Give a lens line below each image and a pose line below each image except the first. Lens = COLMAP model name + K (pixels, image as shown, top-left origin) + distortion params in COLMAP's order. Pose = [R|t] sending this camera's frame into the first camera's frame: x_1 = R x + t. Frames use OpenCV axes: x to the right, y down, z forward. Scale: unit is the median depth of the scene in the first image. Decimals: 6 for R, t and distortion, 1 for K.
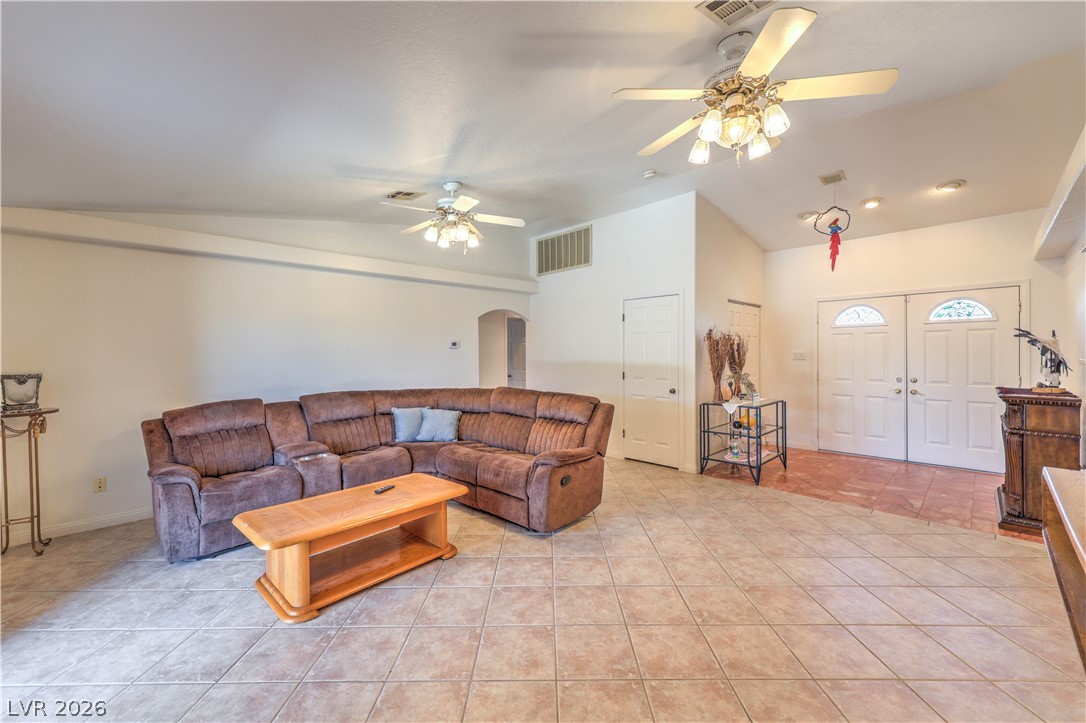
lens RADIAL K [[436.1, 0, 543.5], [0, 436.1, 360.0], [0, 0, 1]] dist [0.004004, 0.000513]
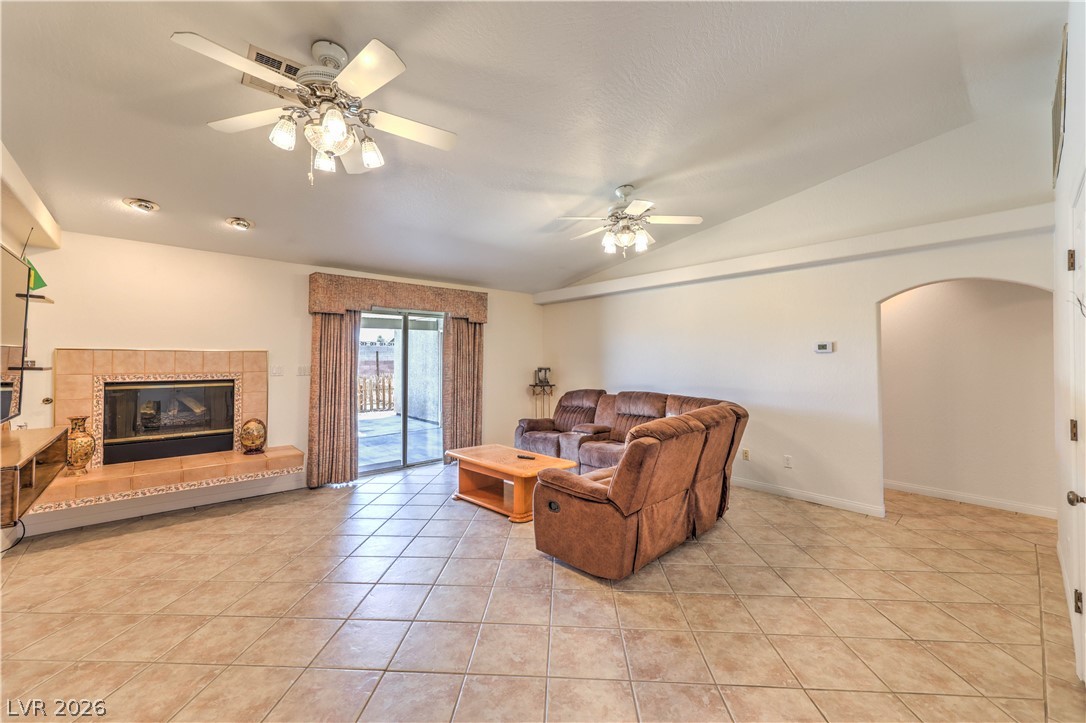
lens RADIAL K [[436.1, 0, 543.5], [0, 436.1, 360.0], [0, 0, 1]] dist [0.004004, 0.000513]
pose [[-0.052400, 0.012090, -0.998553, 0.787519], [-0.014654, 0.999810, 0.012874, -0.026361], [0.998519, 0.015308, -0.052213, 0.867506]]
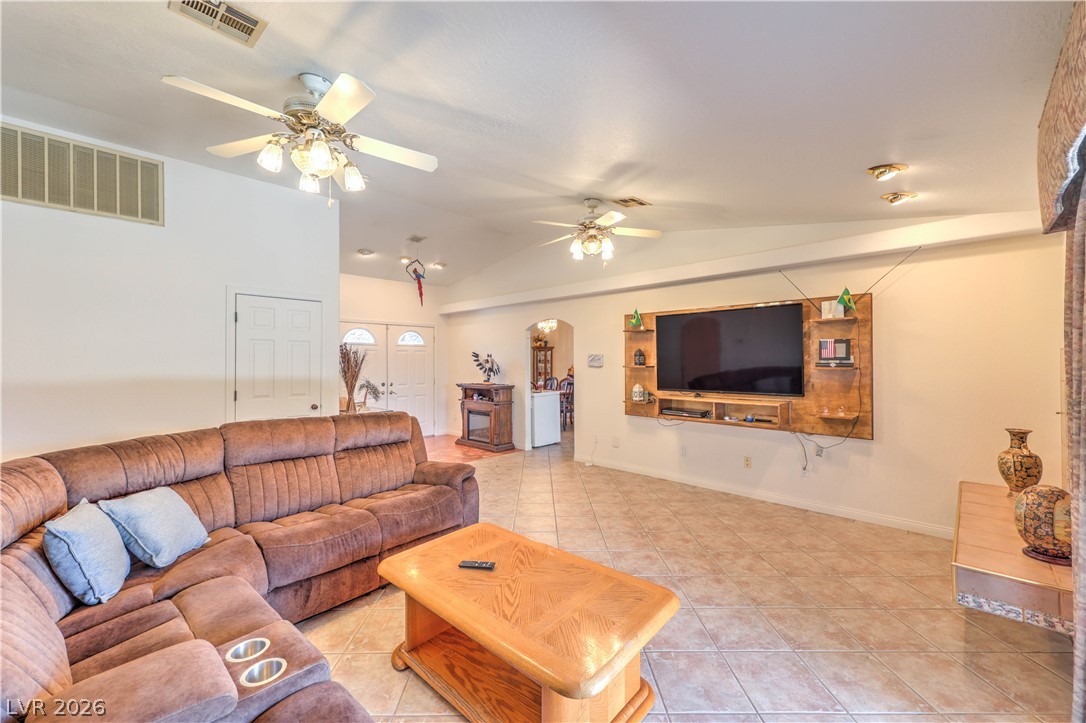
lens RADIAL K [[421.5, 0, 546.2], [0, 421.5, 375.6], [0, 0, 1]] dist [0.001325, 0.000143]
pose [[-0.015162, -0.023635, 0.999606, -0.777073], [0.016515, 0.999578, 0.023885, -0.009016], [-0.999749, 0.016870, -0.014765, 0.693477]]
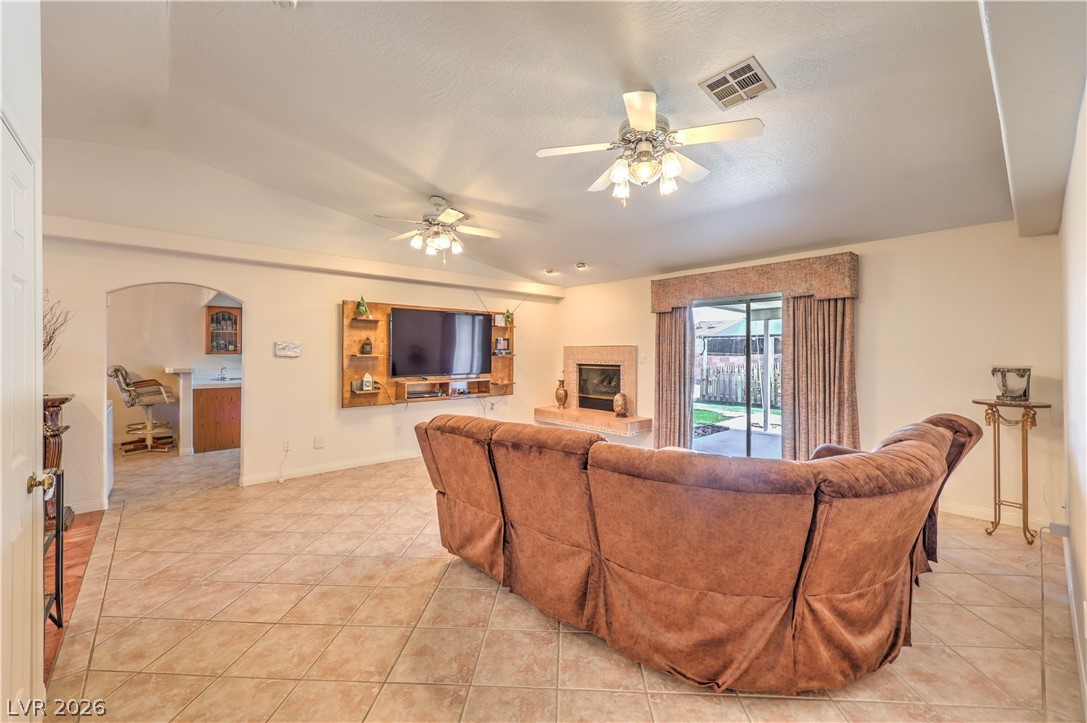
lens RADIAL K [[436.5, 0, 544.0], [0, 436.5, 360.0], [0, 0, 1]] dist [0.004004, 0.000513]
pose [[-0.998151, 0.008614, 0.060174, -0.094613], [0.010622, 0.999395, 0.033132, -0.027217], [-0.059852, 0.033710, -0.997638, 1.677121]]
